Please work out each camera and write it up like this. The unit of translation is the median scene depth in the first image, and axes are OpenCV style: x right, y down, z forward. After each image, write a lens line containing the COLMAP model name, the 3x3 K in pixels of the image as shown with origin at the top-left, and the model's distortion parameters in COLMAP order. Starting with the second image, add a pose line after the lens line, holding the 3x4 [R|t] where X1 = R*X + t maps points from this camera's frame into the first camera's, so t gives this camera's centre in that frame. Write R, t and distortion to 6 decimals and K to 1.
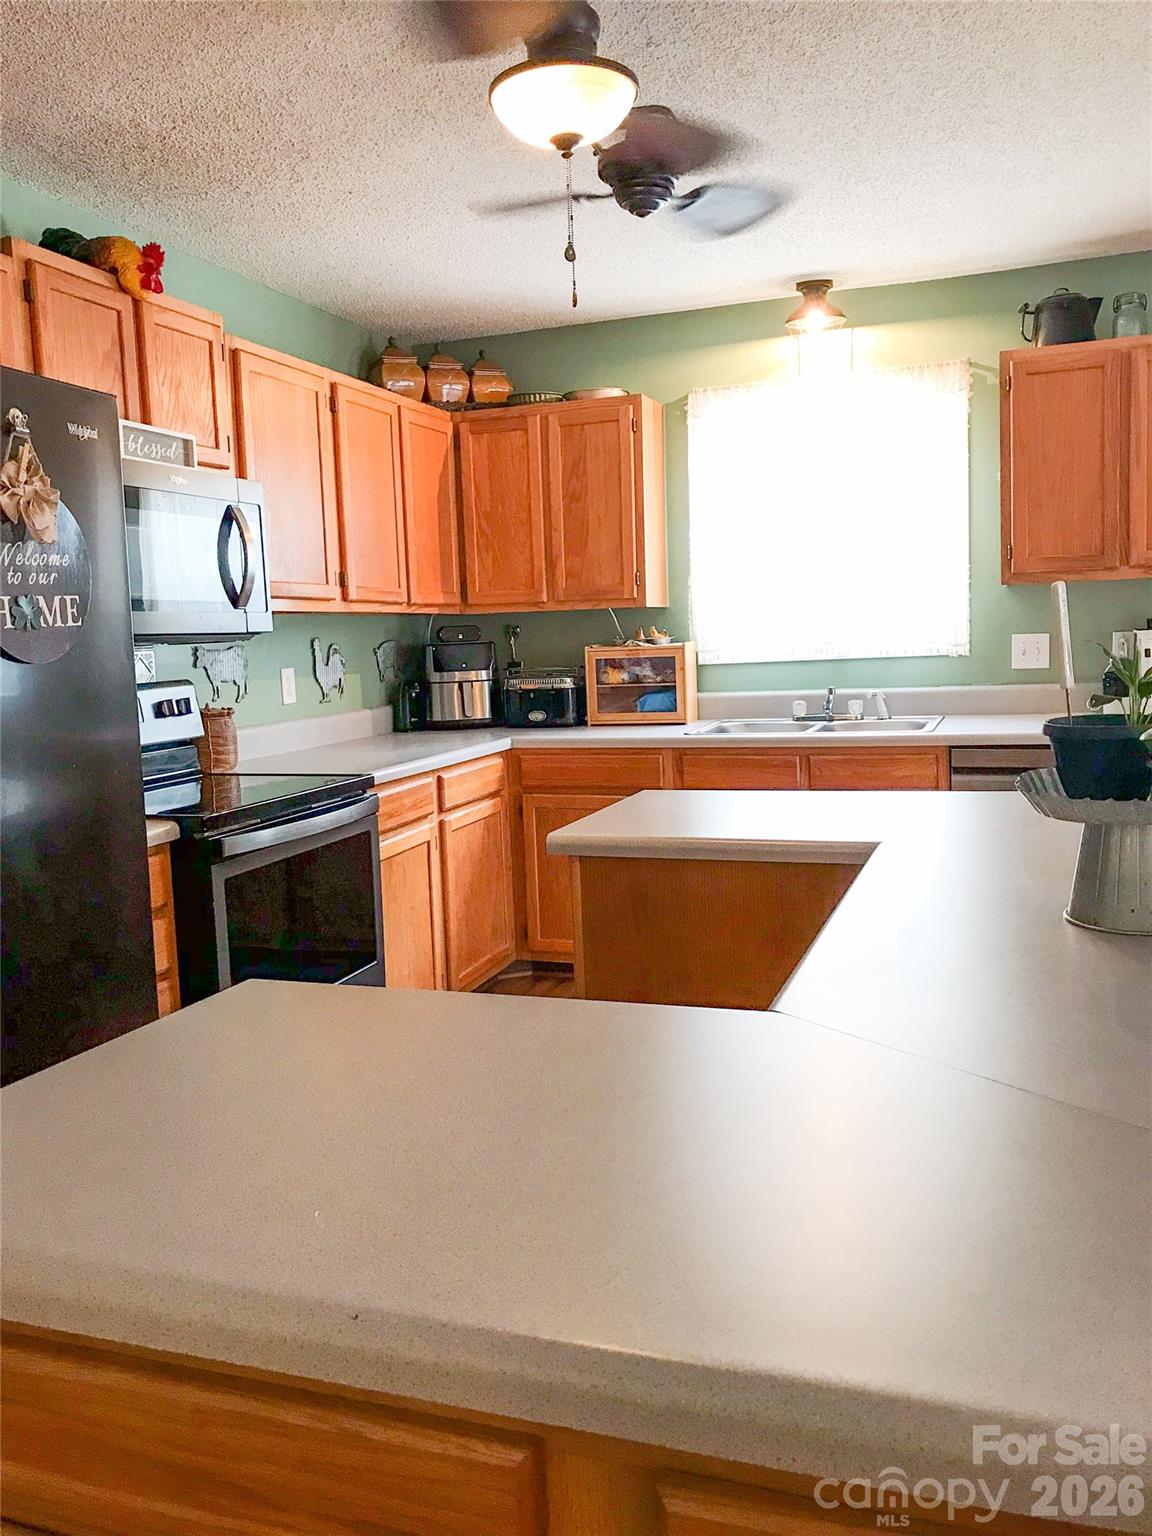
lens RADIAL K [[1251.0, 0, 580.5], [0, 1251.0, 766.3], [0, 0, 1]] dist [0.030070, -0.040211]
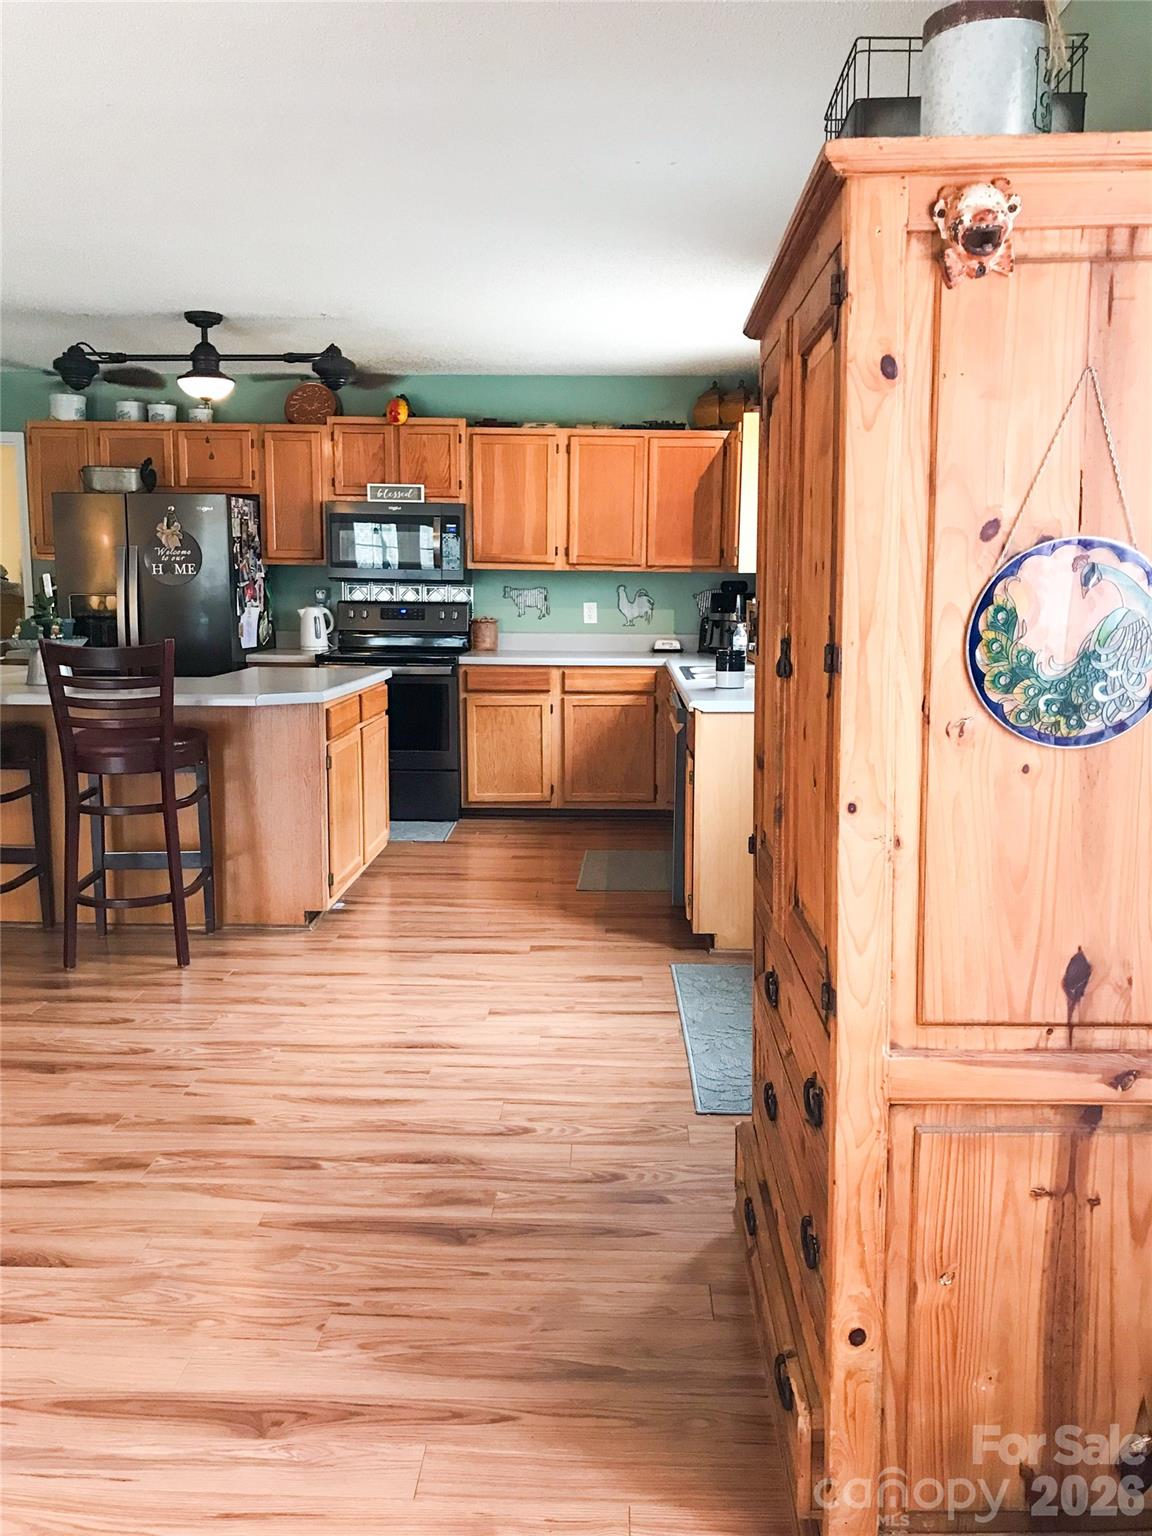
lens RADIAL K [[1251.0, 0, 577.4], [0, 1251.0, 765.2], [0, 0, 1]] dist [0.030070, -0.040211]
pose [[0.318296, 0.180083, -0.930730, 1.537618], [-0.127101, 0.981034, 0.146349, -0.120370], [0.939432, 0.071714, 0.335148, 0.485357]]
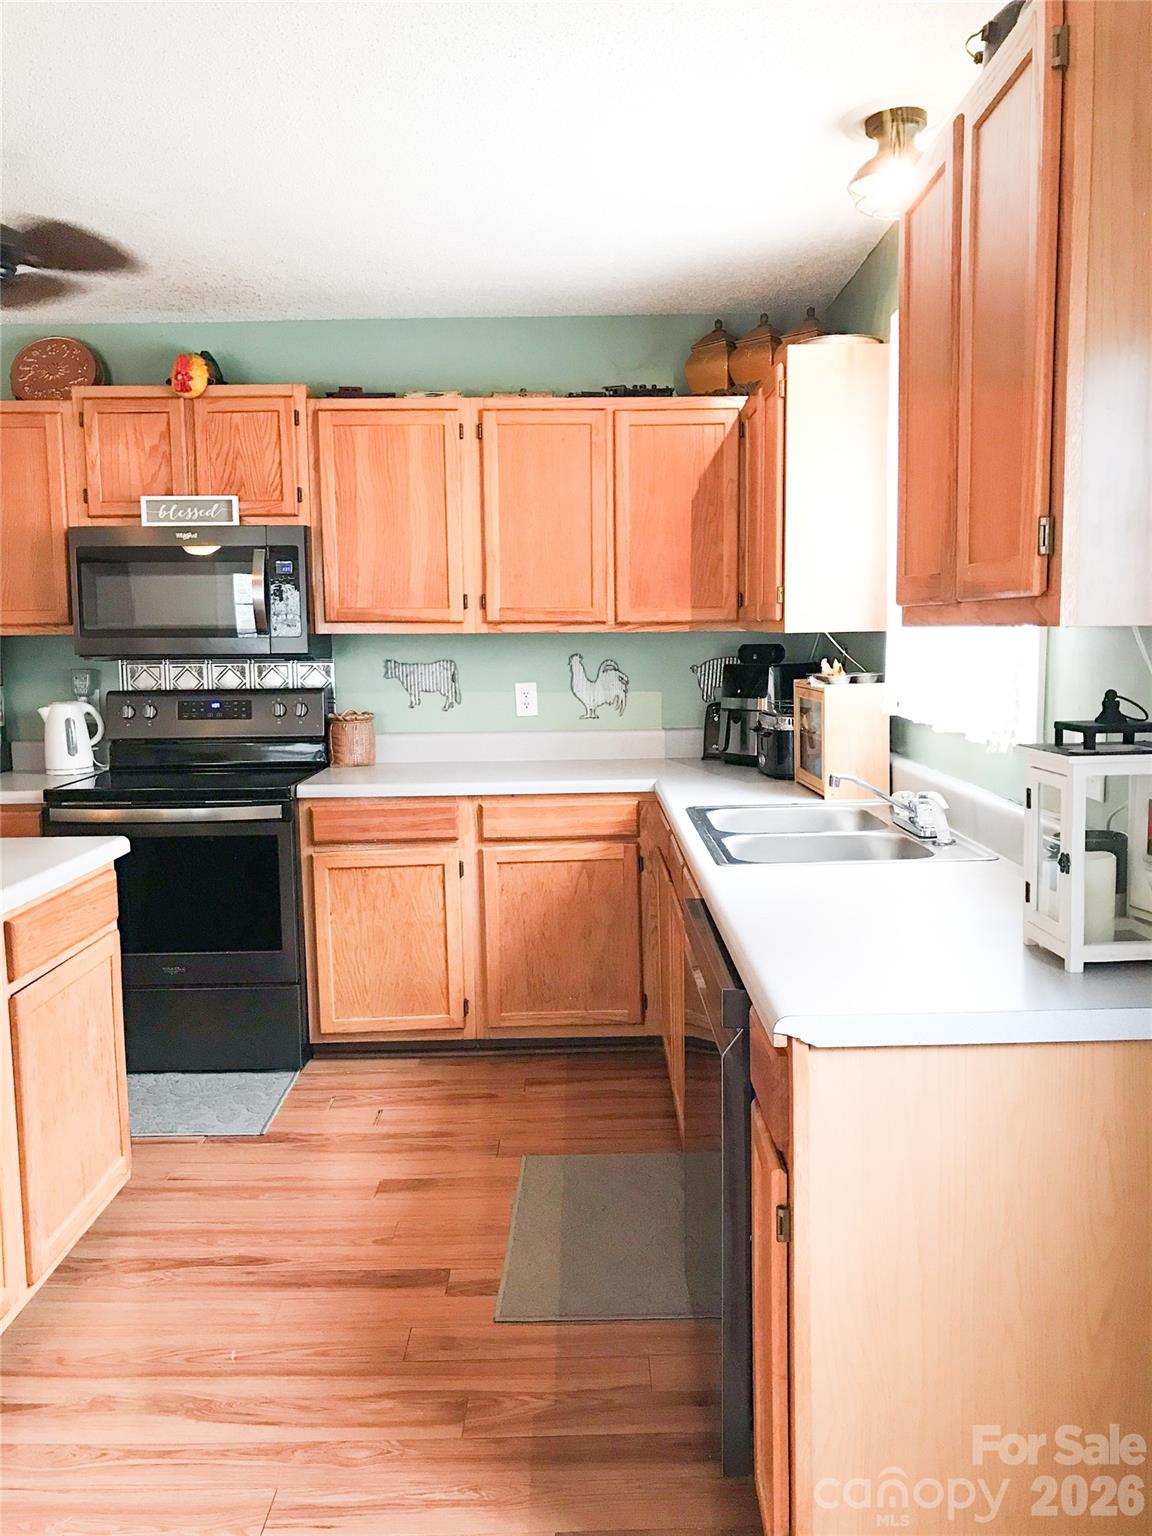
lens RADIAL K [[1251.0, 0, 577.4], [0, 1251.0, 765.7], [0, 0, 1]] dist [0.030070, -0.040211]
pose [[0.351004, 0.132498, -0.926952, 0.851785], [-0.102534, 0.989424, 0.102602, -0.135786], [0.930743, 0.059031, 0.360877, 0.746786]]
